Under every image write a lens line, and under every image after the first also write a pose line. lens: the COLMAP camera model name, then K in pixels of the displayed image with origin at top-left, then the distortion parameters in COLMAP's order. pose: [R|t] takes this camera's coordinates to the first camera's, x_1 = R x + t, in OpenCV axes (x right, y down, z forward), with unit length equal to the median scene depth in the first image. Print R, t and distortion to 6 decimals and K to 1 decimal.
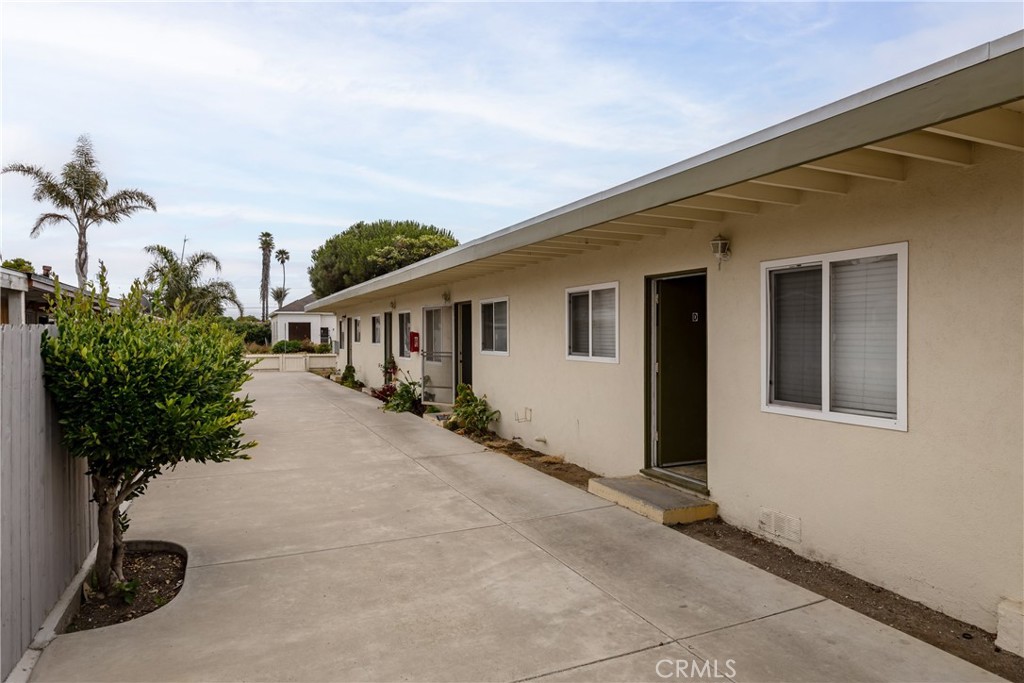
lens RADIAL K [[600.9, 0, 515.4], [0, 600.9, 342.1], [0, 0, 1]] dist [-0.006205, 0.000308]
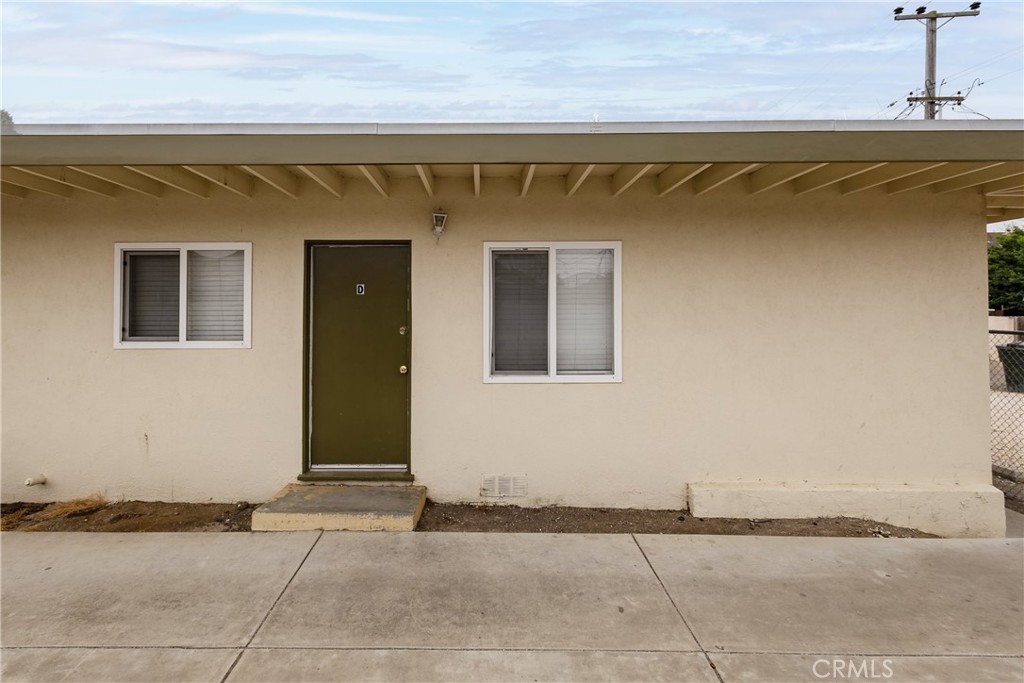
lens RADIAL K [[470.7, 0, 515.5], [0, 470.7, 302.1], [0, 0, 1]] dist [0.002207, 0.000064]
pose [[0.440378, 0.017418, 0.897643, -0.156549], [0.013908, 0.999559, -0.026219, -0.002101], [-0.897705, 0.024031, 0.439942, 0.294733]]
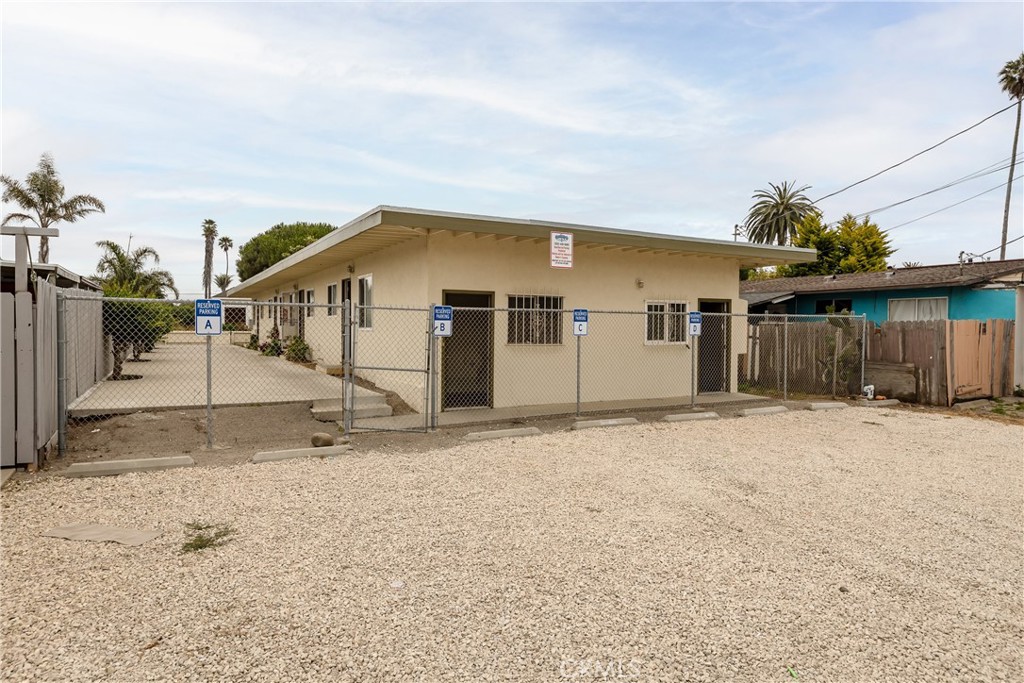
lens RADIAL K [[600.9, 0, 509.1], [0, 600.9, 342.9], [0, 0, 1]] dist [-0.006205, 0.000308]
pose [[0.997660, 0.011421, 0.067412, 0.155319], [-0.012469, 0.999807, 0.015157, 0.020433], [-0.067226, -0.015962, 0.997610, -0.304592]]
